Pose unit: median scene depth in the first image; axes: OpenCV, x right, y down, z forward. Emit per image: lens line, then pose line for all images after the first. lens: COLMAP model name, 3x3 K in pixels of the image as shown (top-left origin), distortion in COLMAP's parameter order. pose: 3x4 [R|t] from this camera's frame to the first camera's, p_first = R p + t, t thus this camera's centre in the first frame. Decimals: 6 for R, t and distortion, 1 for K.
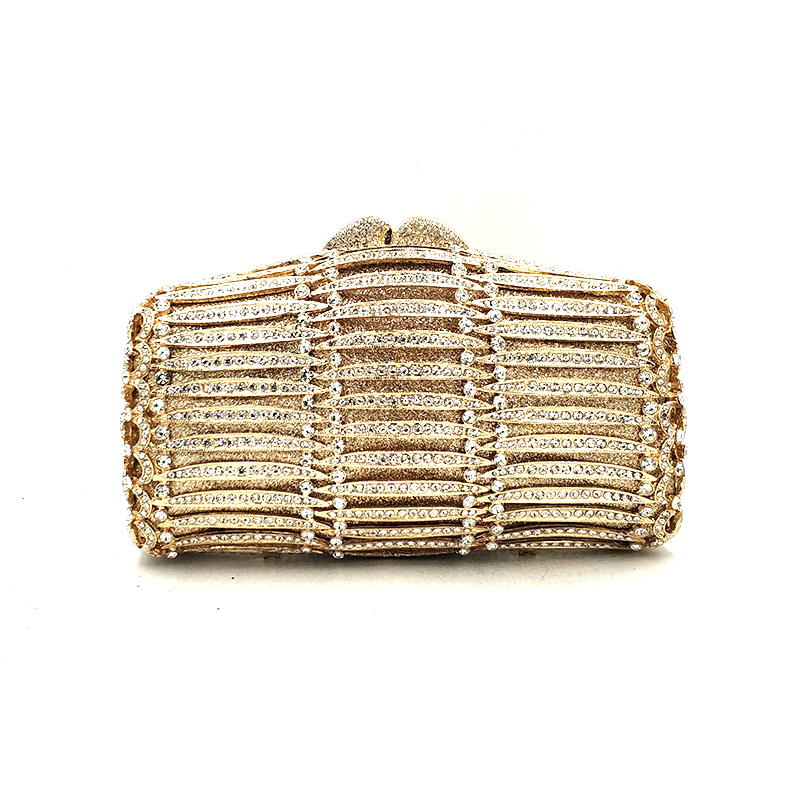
lens RADIAL K [[1030.5, 0, 400.0], [0, 1030.5, 400.0], [0, 0, 1]] dist [0.002125, -0.008067]
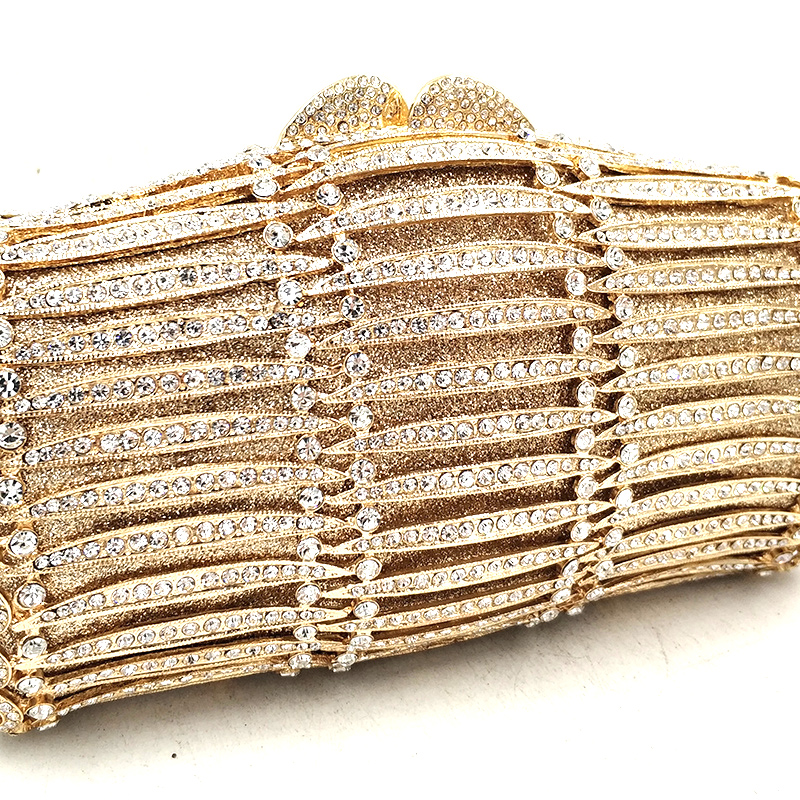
lens RADIAL K [[1030.5, 0, 400.0], [0, 1030.5, 400.0], [0, 0, 1]] dist [0.002125, -0.008067]
pose [[0.951602, -0.105338, 0.288717, -0.187965], [0.048398, 0.979068, 0.197694, -0.120098], [-0.303498, -0.174153, 0.936782, 0.475536]]
